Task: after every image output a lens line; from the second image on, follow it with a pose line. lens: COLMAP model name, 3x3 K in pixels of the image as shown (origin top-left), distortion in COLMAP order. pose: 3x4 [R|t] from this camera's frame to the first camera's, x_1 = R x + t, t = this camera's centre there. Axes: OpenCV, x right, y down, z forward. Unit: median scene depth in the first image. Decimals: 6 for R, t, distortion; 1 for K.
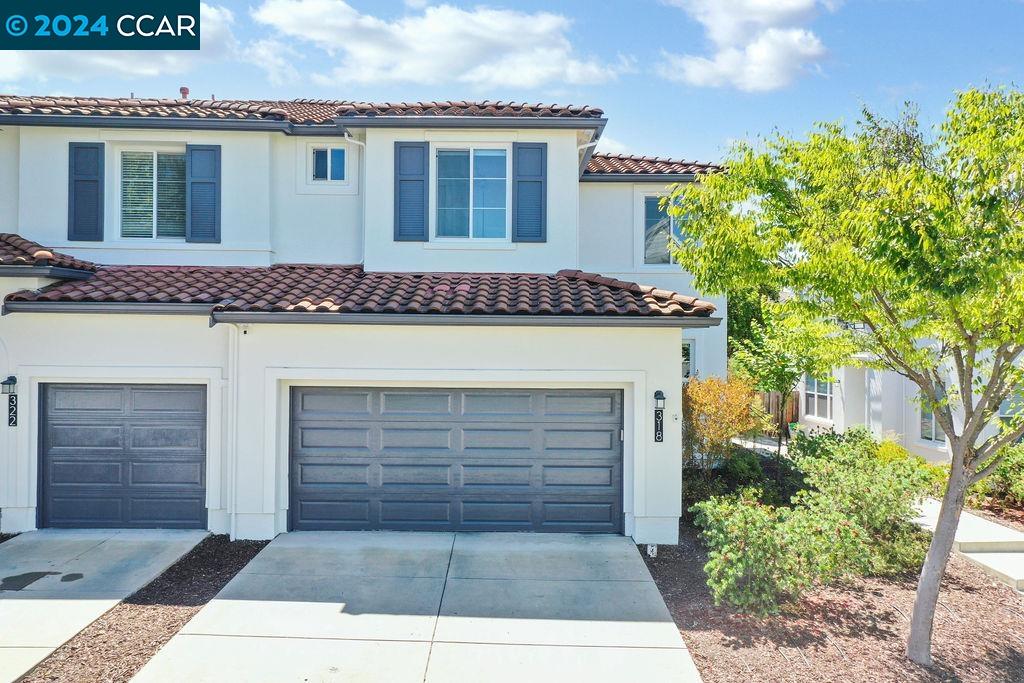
lens RADIAL K [[805.7, 0, 512.0], [0, 805.7, 341.5], [0, 0, 1]] dist [0.020127, -0.004831]
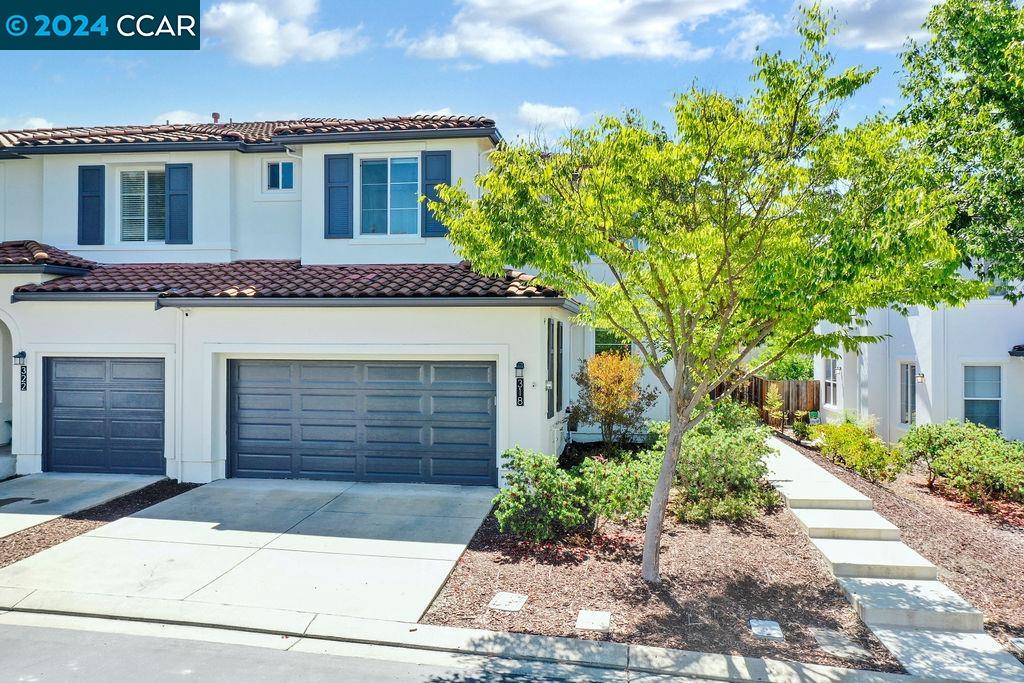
lens RADIAL K [[805.7, 0, 512.0], [0, 805.7, 341.5], [0, 0, 1]] dist [0.020127, -0.004831]
pose [[0.987463, -0.005004, -0.157774, 0.312215], [0.004839, 0.999987, -0.001428, 0.029602], [0.157779, 0.000646, 0.987474, -0.127375]]
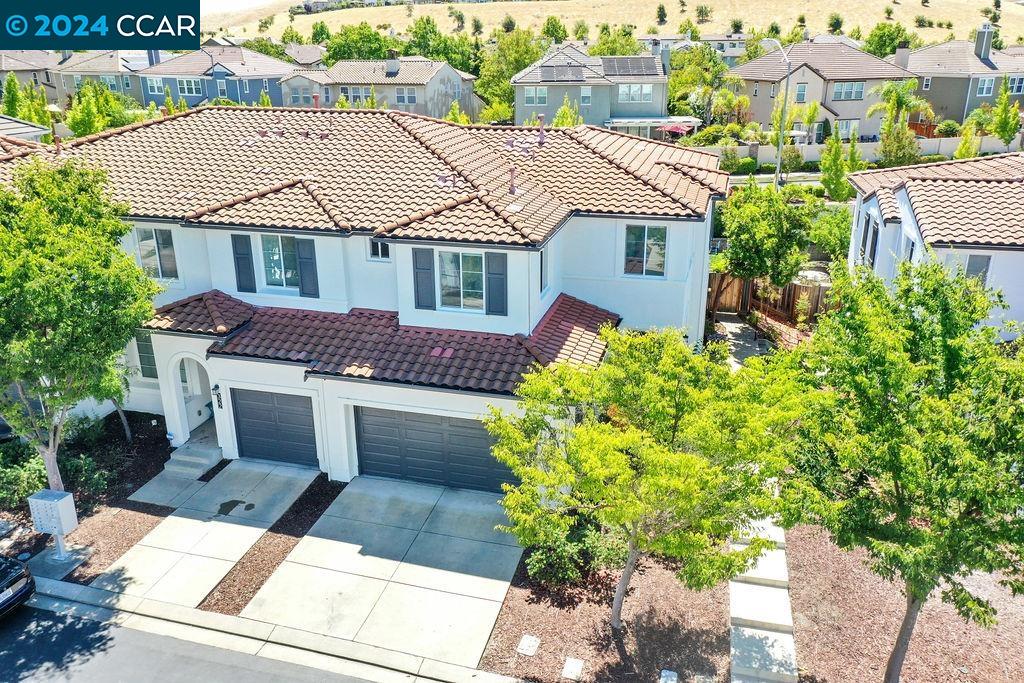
lens RADIAL K [[805.7, 0, 512.0], [0, 805.7, 341.5], [0, 0, 1]] dist [0.020127, -0.004831]
pose [[0.963019, 0.083860, -0.256052, 0.452318], [0.011077, 0.937204, 0.348606, -0.618105], [0.269207, -0.338551, 0.901616, -0.409778]]
